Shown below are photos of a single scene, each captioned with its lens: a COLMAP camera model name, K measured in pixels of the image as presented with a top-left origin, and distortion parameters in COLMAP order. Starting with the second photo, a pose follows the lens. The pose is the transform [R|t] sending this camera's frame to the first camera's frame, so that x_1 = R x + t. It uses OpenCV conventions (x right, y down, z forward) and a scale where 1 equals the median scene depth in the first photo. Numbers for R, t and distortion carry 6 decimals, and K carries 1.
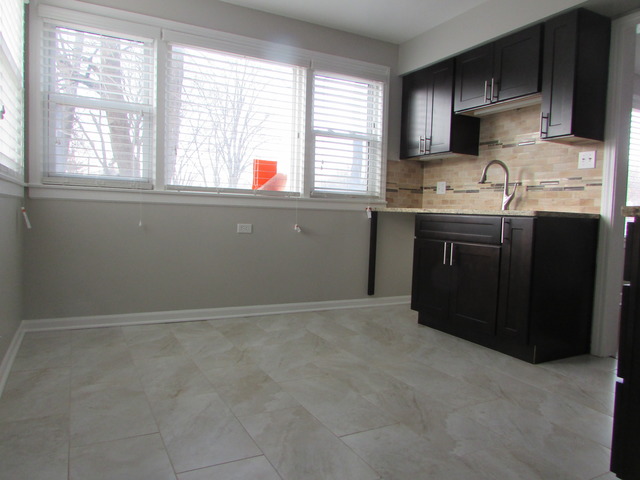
lens RADIAL K [[455.9, 0, 319.9], [0, 455.9, 240.3], [0, 0, 1]] dist [-0.032601, 0.009274]
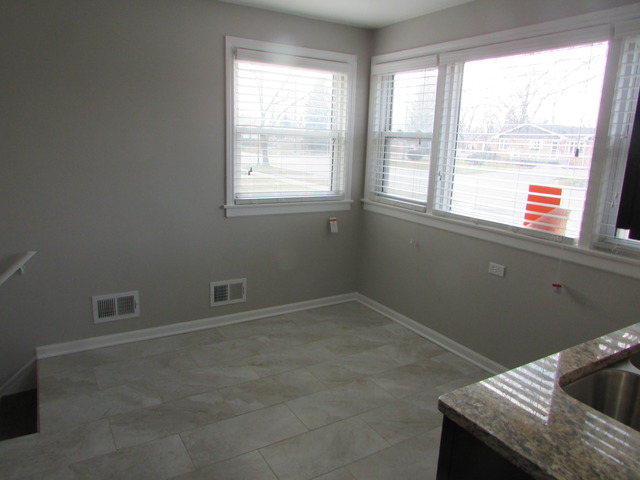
lens RADIAL K [[455.9, 0, 320.7], [0, 455.9, 240.0], [0, 0, 1]] dist [-0.032601, 0.009274]
pose [[0.058882, 0.181915, -0.981550, 0.763621], [-0.095894, 0.979739, 0.175827, -0.239824], [0.993648, 0.083772, 0.075134, 0.762569]]
